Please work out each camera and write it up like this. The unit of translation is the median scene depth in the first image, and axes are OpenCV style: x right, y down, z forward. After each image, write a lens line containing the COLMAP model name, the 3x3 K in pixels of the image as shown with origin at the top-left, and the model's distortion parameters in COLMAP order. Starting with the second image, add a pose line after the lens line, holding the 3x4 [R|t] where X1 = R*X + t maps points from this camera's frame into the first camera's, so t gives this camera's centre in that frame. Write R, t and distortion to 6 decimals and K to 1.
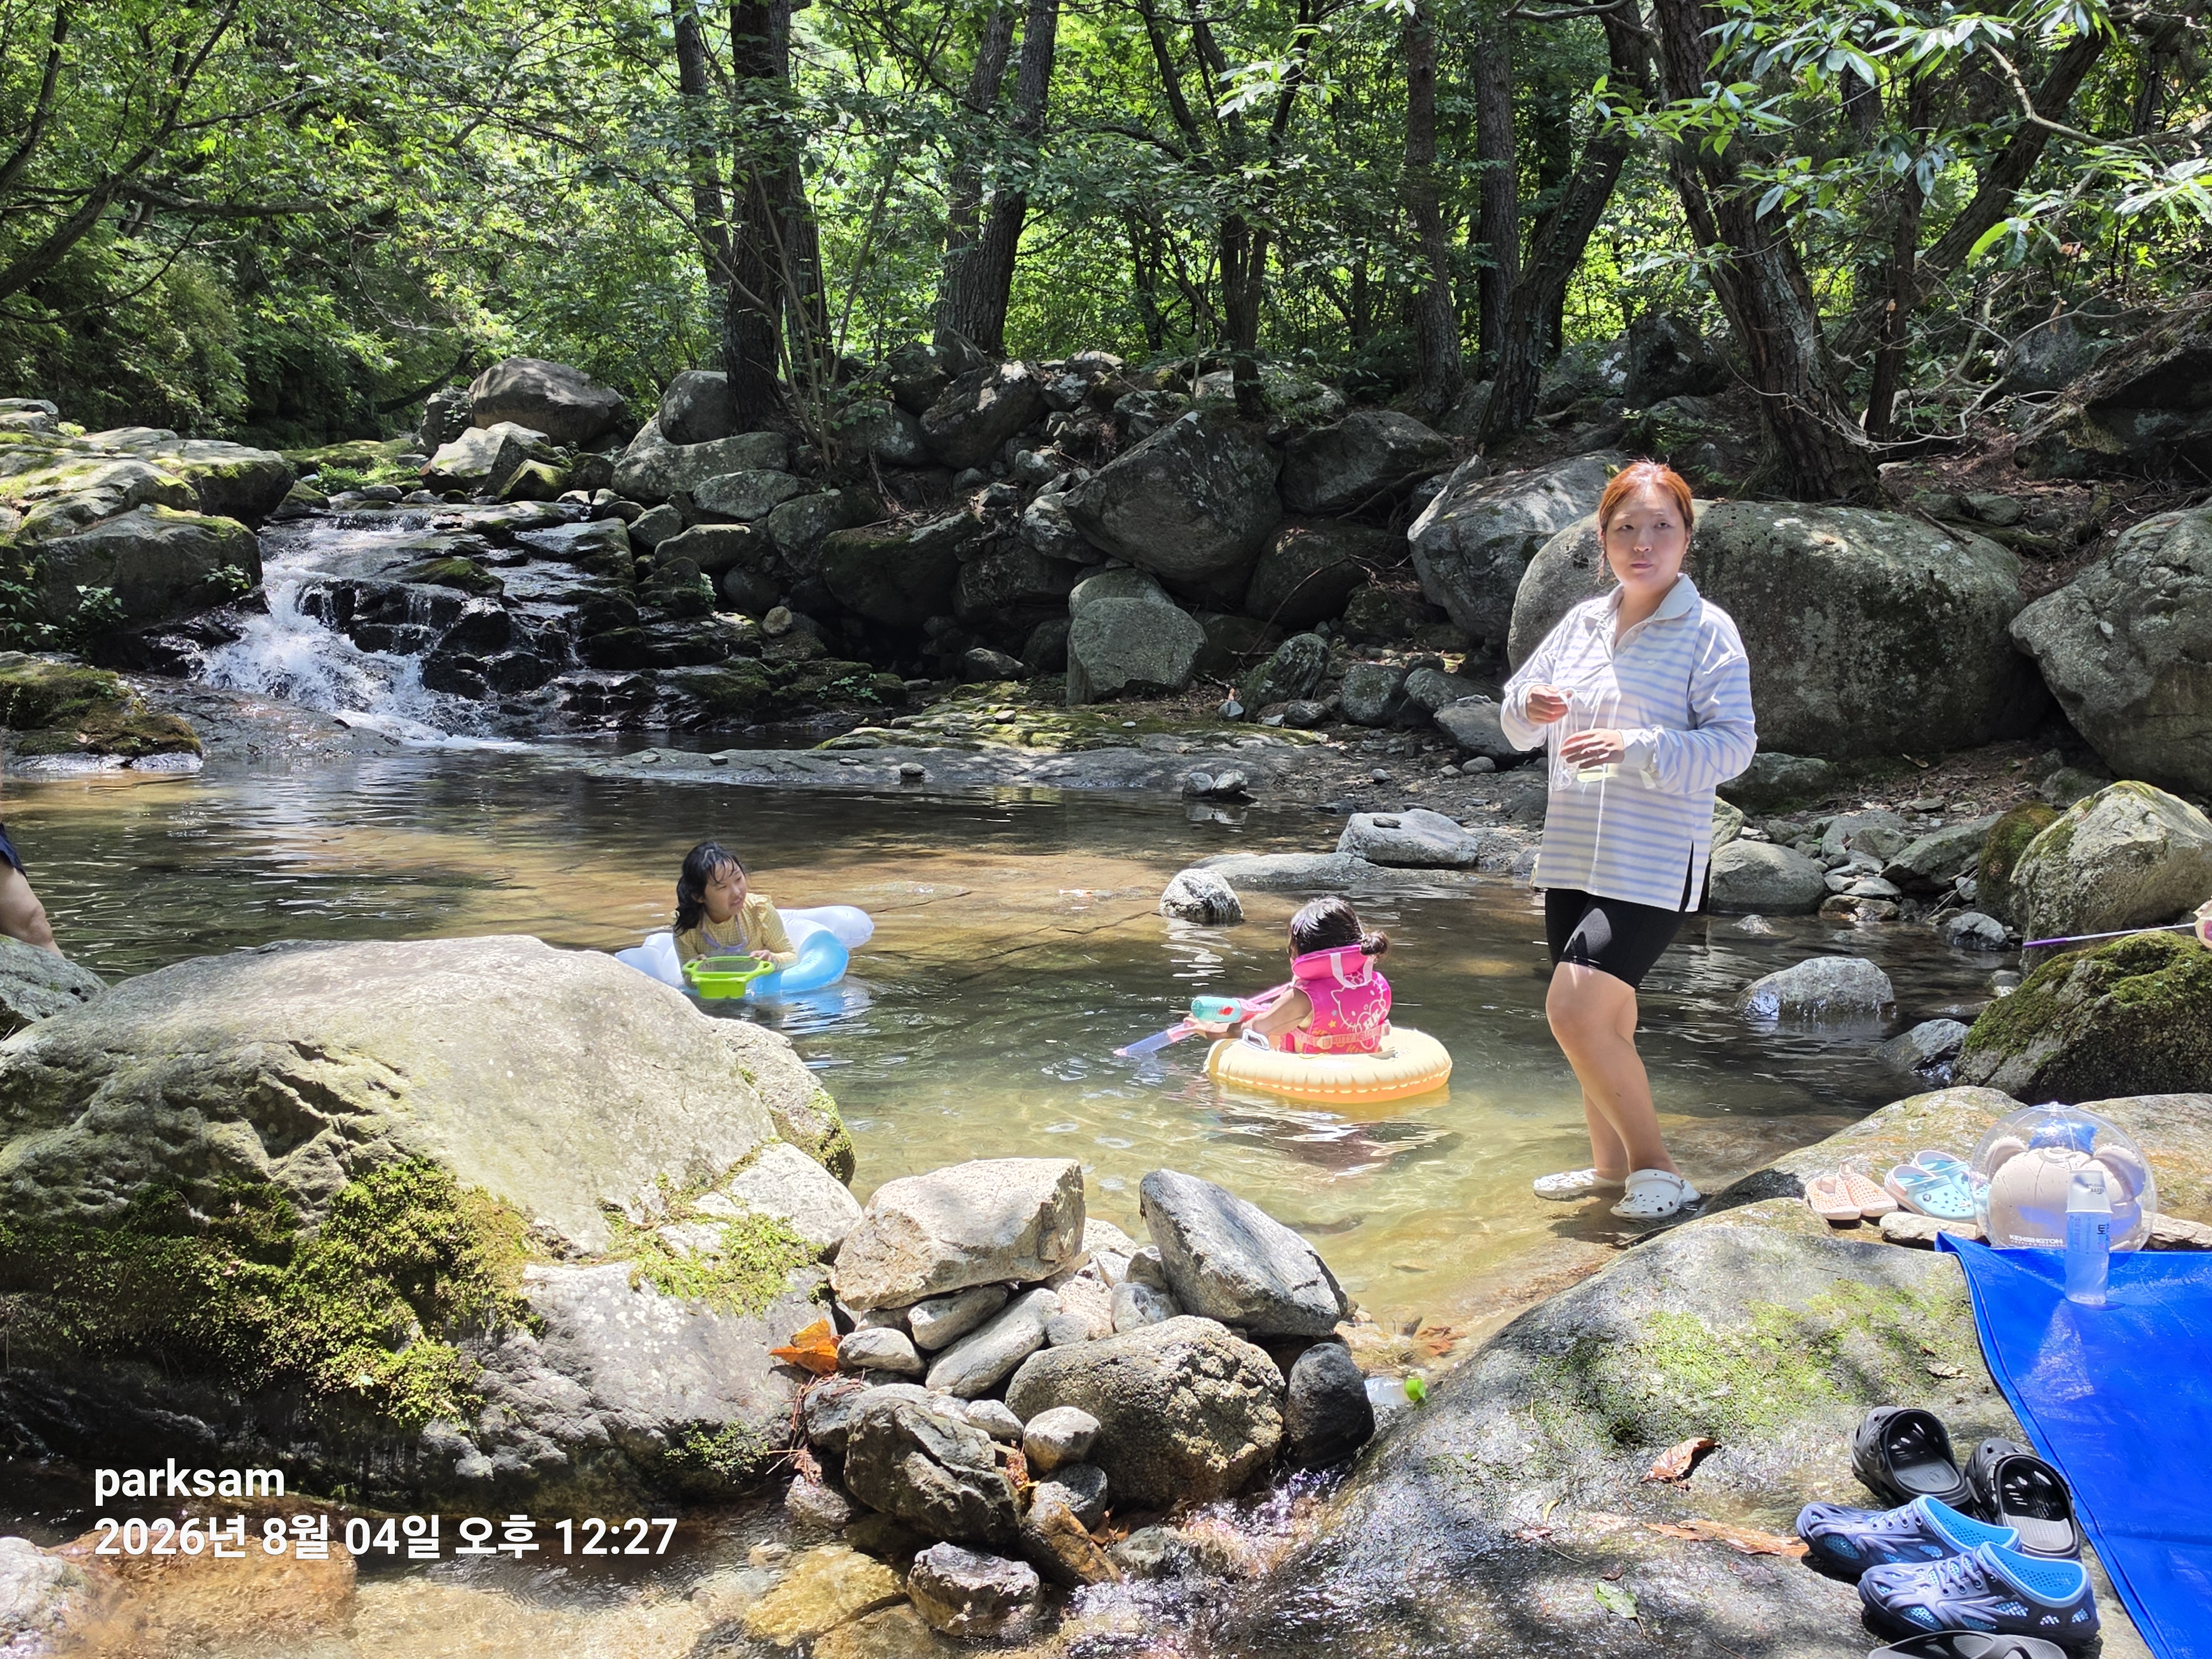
lens RADIAL K [[2216.9, 0, 1122.7], [0, 2216.9, 833.3], [0, 0, 1]] dist [0.150716, -0.268737]
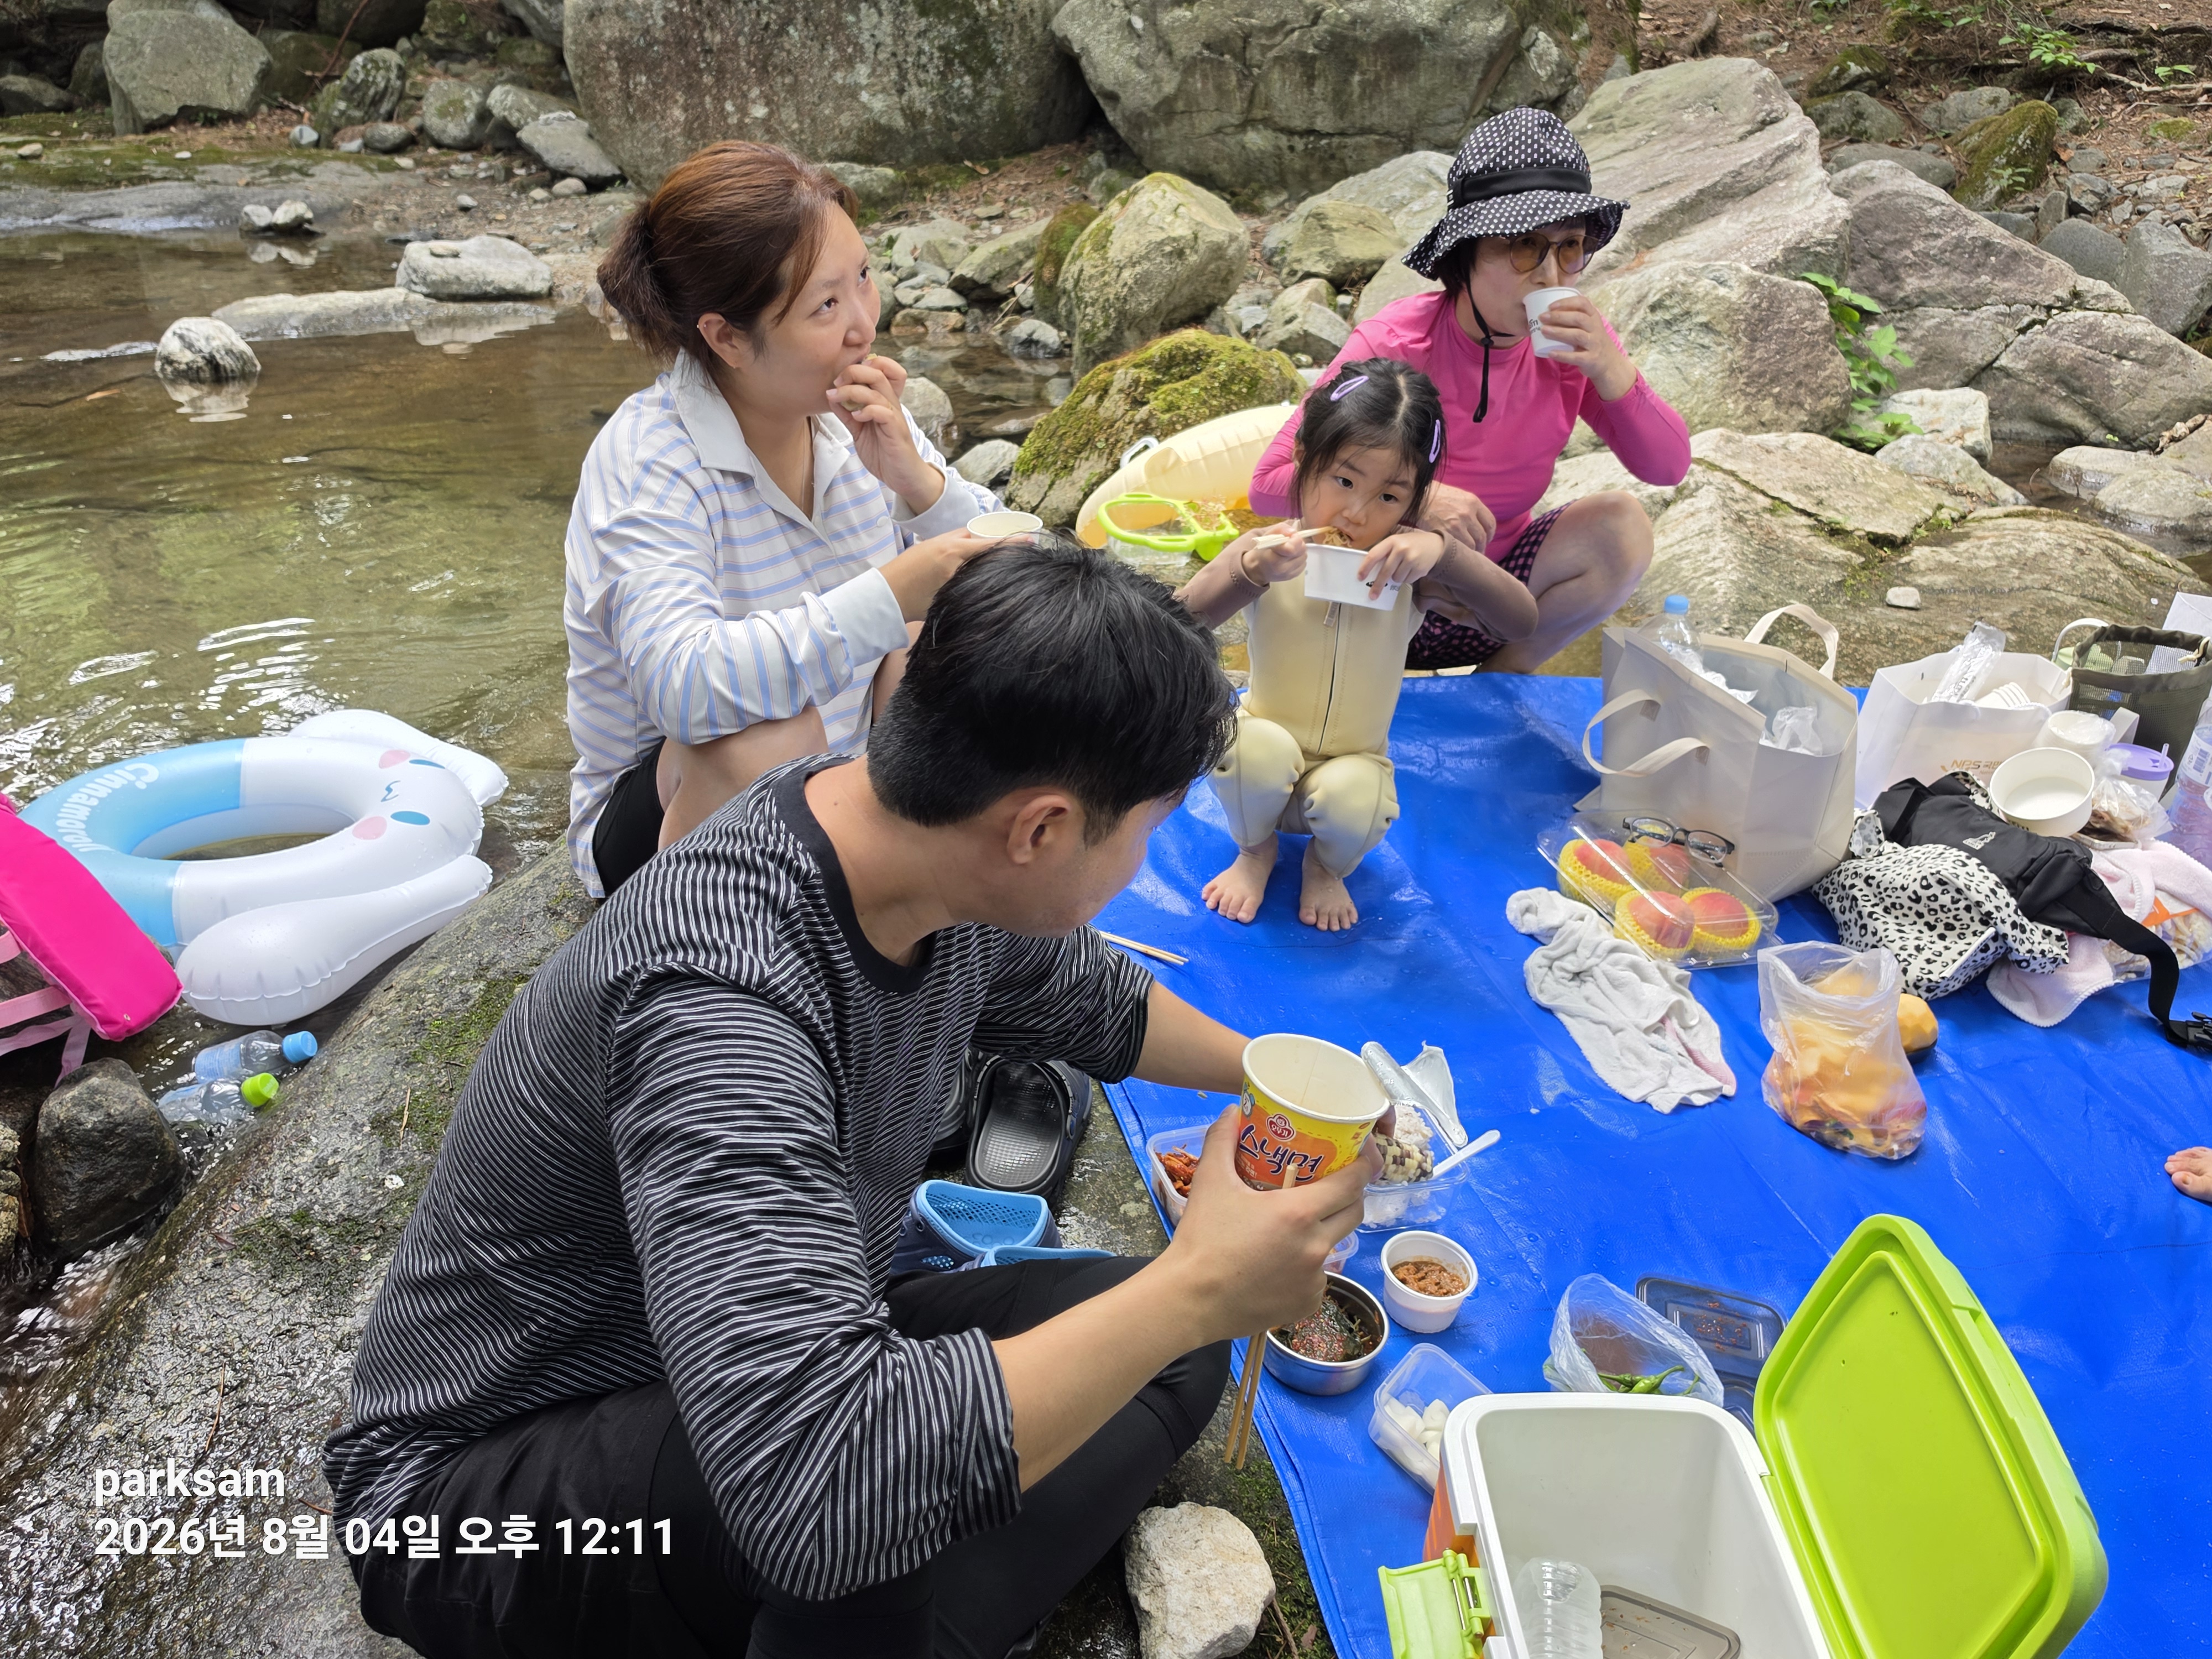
lens RADIAL K [[1854.4, 0, 1116.9], [0, 1854.4, 816.6], [0, 0, 1]] dist [0.087366, -0.126652]
pose [[0.922758, -0.155022, 0.352827, 0.063577], [0.048141, 0.954724, 0.293572, 0.003131], [-0.382362, -0.253911, 0.888442, 0.139443]]
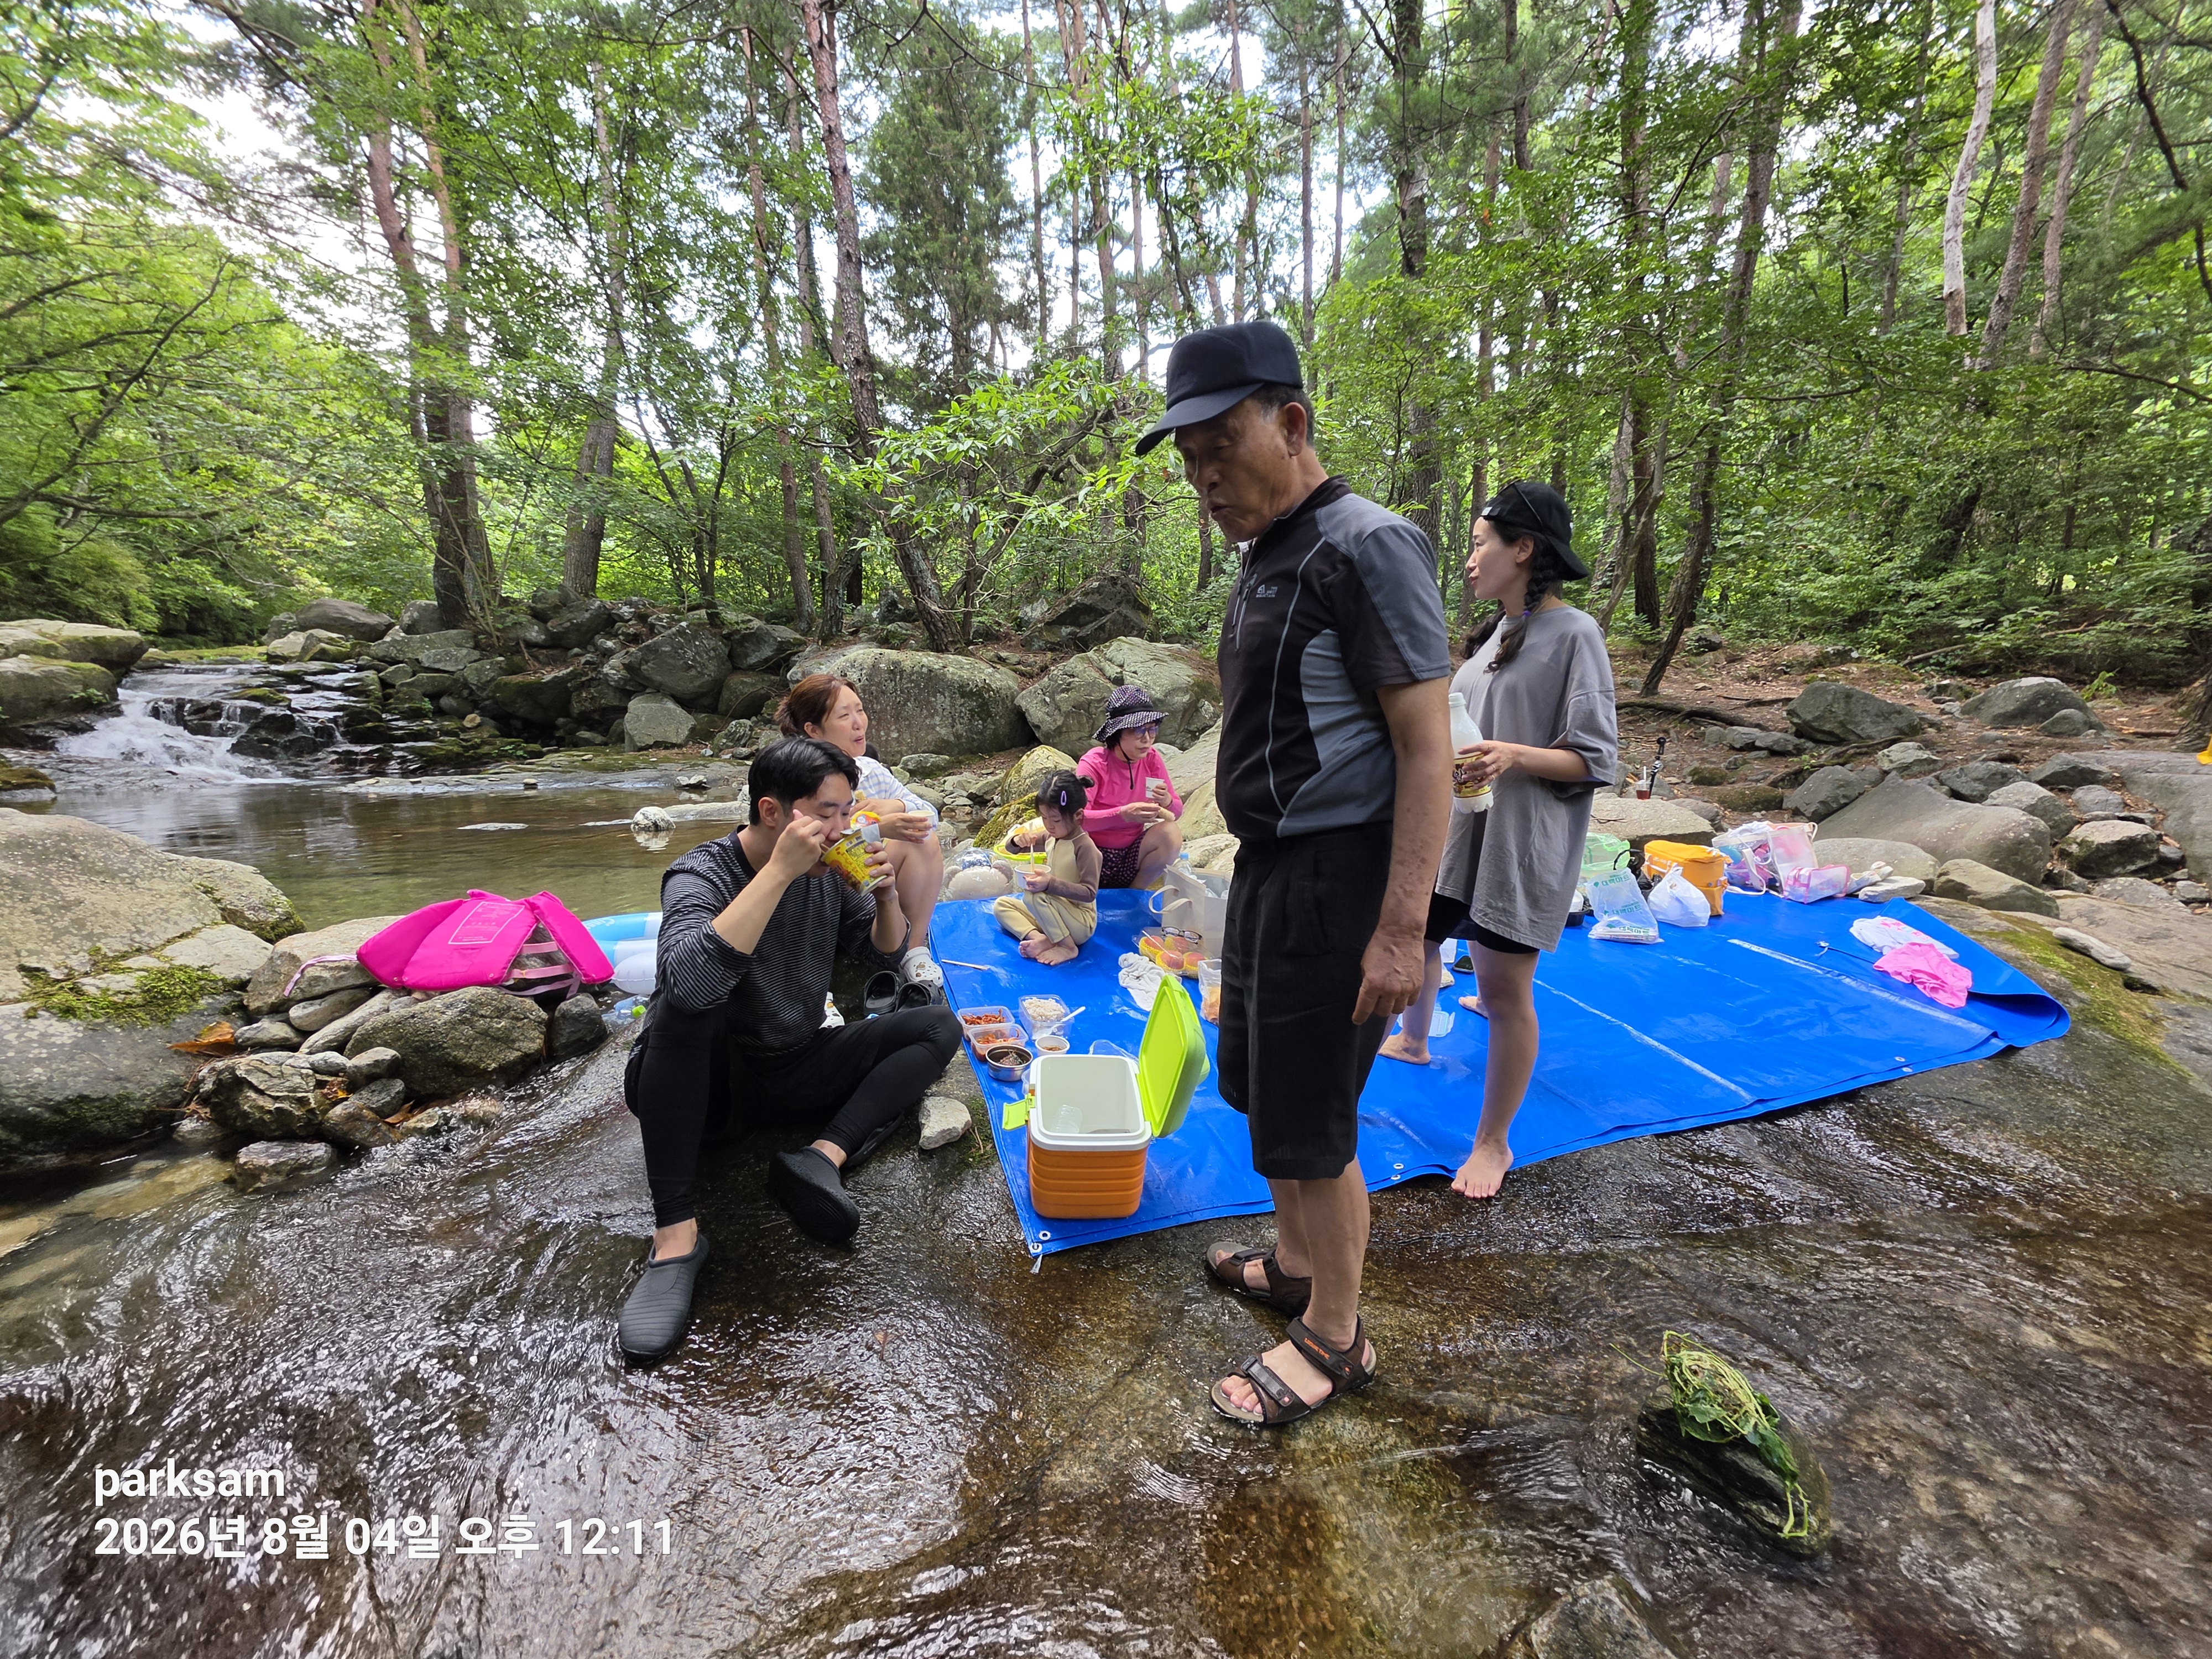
lens RADIAL K [[877.3, 0, 1106.0], [0, 877.3, 829.5], [0, 0, 1]] dist [-0.001733, 0.001271]
pose [[0.907507, -0.060564, 0.415647, 0.065944], [0.055667, 0.998163, 0.023903, 0.034857], [-0.416332, 0.001445, 0.909212, 0.057314]]
